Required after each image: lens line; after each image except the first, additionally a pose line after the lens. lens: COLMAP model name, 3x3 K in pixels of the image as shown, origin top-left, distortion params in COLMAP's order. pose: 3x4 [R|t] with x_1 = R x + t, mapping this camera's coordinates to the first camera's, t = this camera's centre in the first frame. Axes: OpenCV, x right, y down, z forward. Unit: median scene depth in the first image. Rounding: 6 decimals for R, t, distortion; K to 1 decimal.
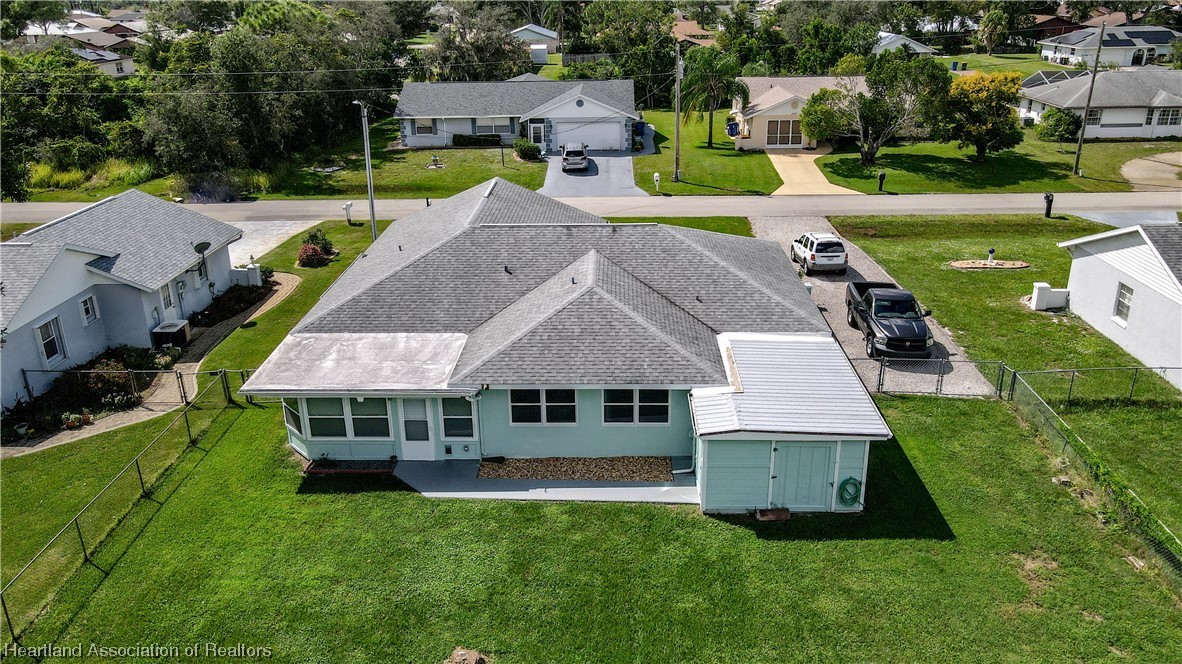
lens RADIAL K [[935.6, 0, 589.1], [0, 935.6, 335.2], [0, 0, 1]] dist [0.003018, -0.000210]
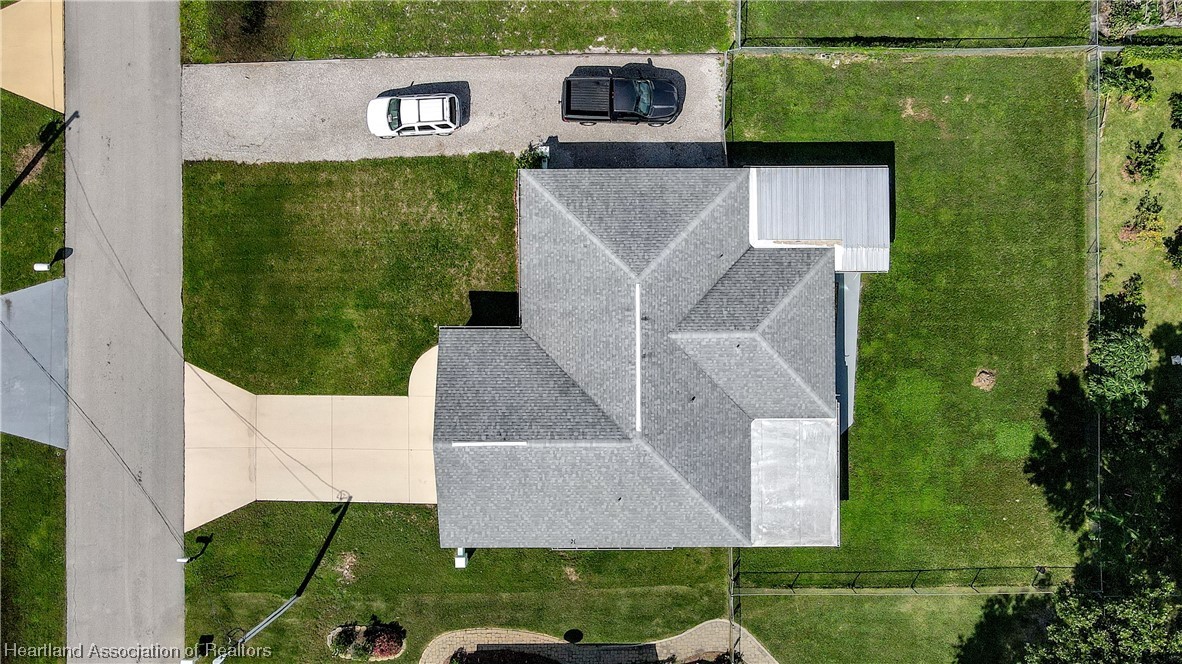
lens RADIAL K [[935.6, 0, 591.1], [0, 935.6, 331.9], [0, 0, 1]] dist [0.003018, -0.000210]
pose [[-0.045504, -0.998701, 0.022930, -0.016893], [0.357144, 0.005173, 0.934035, -1.445862], [-0.932940, 0.050691, 0.356445, 0.717896]]
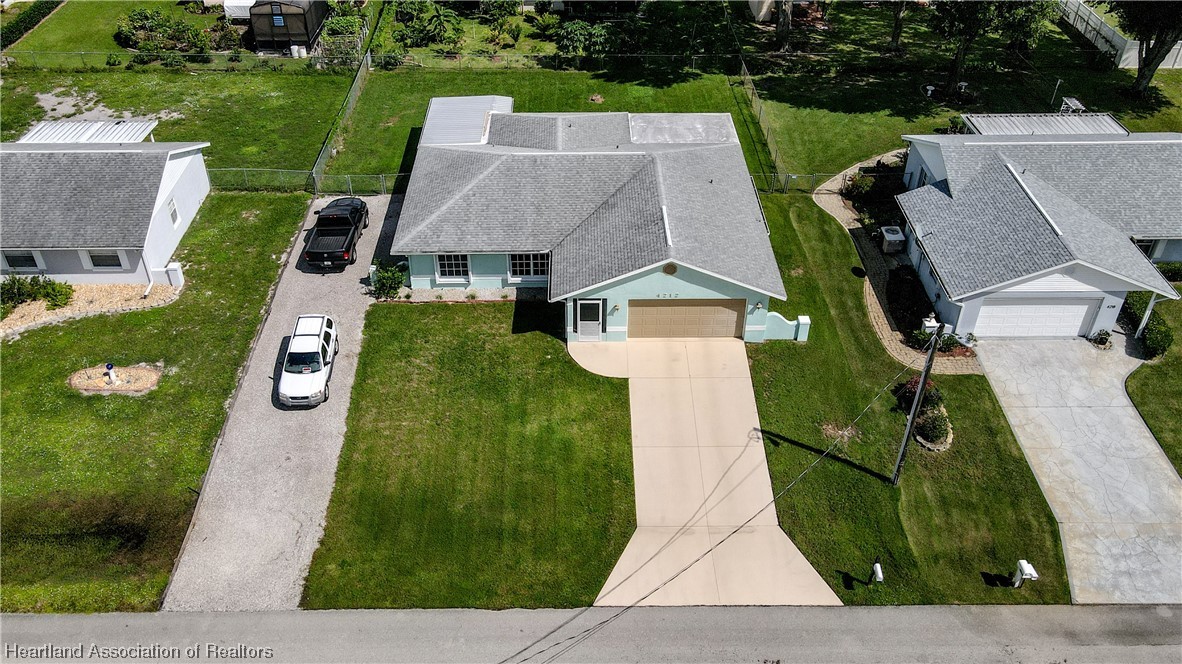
lens RADIAL K [[935.6, 0, 590.8], [0, 935.6, 334.0], [0, 0, 1]] dist [0.003018, -0.000210]
pose [[-0.997837, 0.058731, -0.029544, 0.016391], [0.004178, 0.505128, 0.863034, -1.307804], [0.065611, 0.861044, -0.504281, 2.163551]]
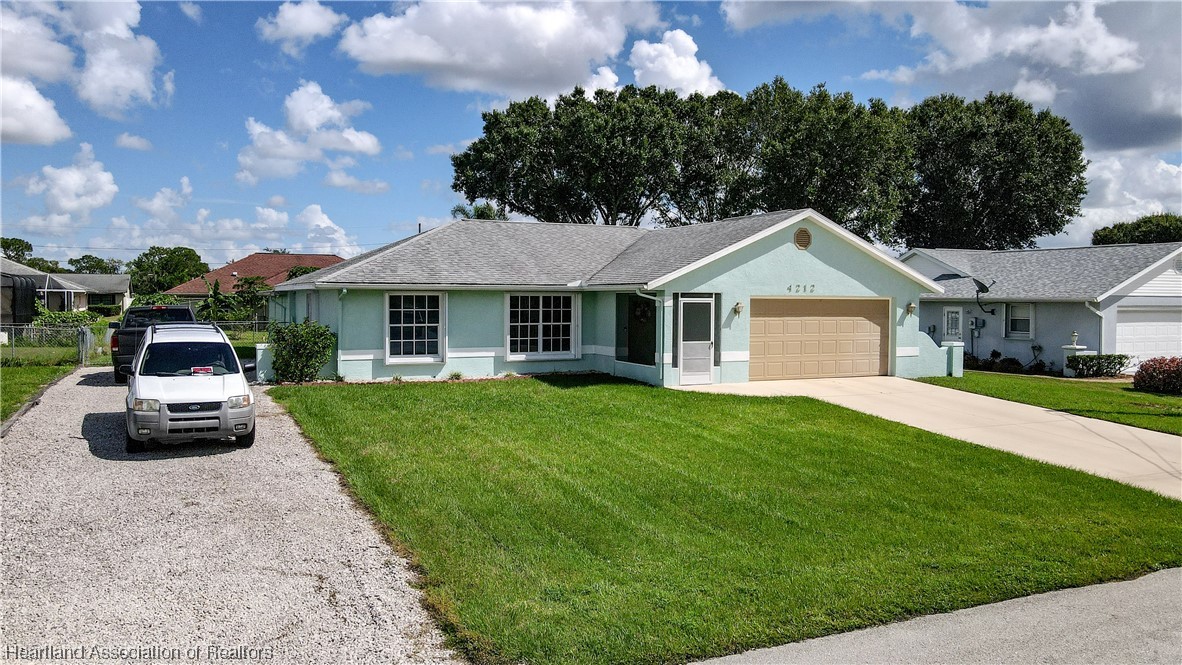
lens RADIAL K [[848.1, 0, 585.8], [0, 848.1, 334.6], [0, 0, 1]] dist [-0.004012, 0.004388]
pose [[-0.887583, 0.042922, -0.458643, 0.399280], [-0.148865, 0.915500, 0.373765, -0.400033], [0.435930, 0.400023, -0.806193, 2.005301]]
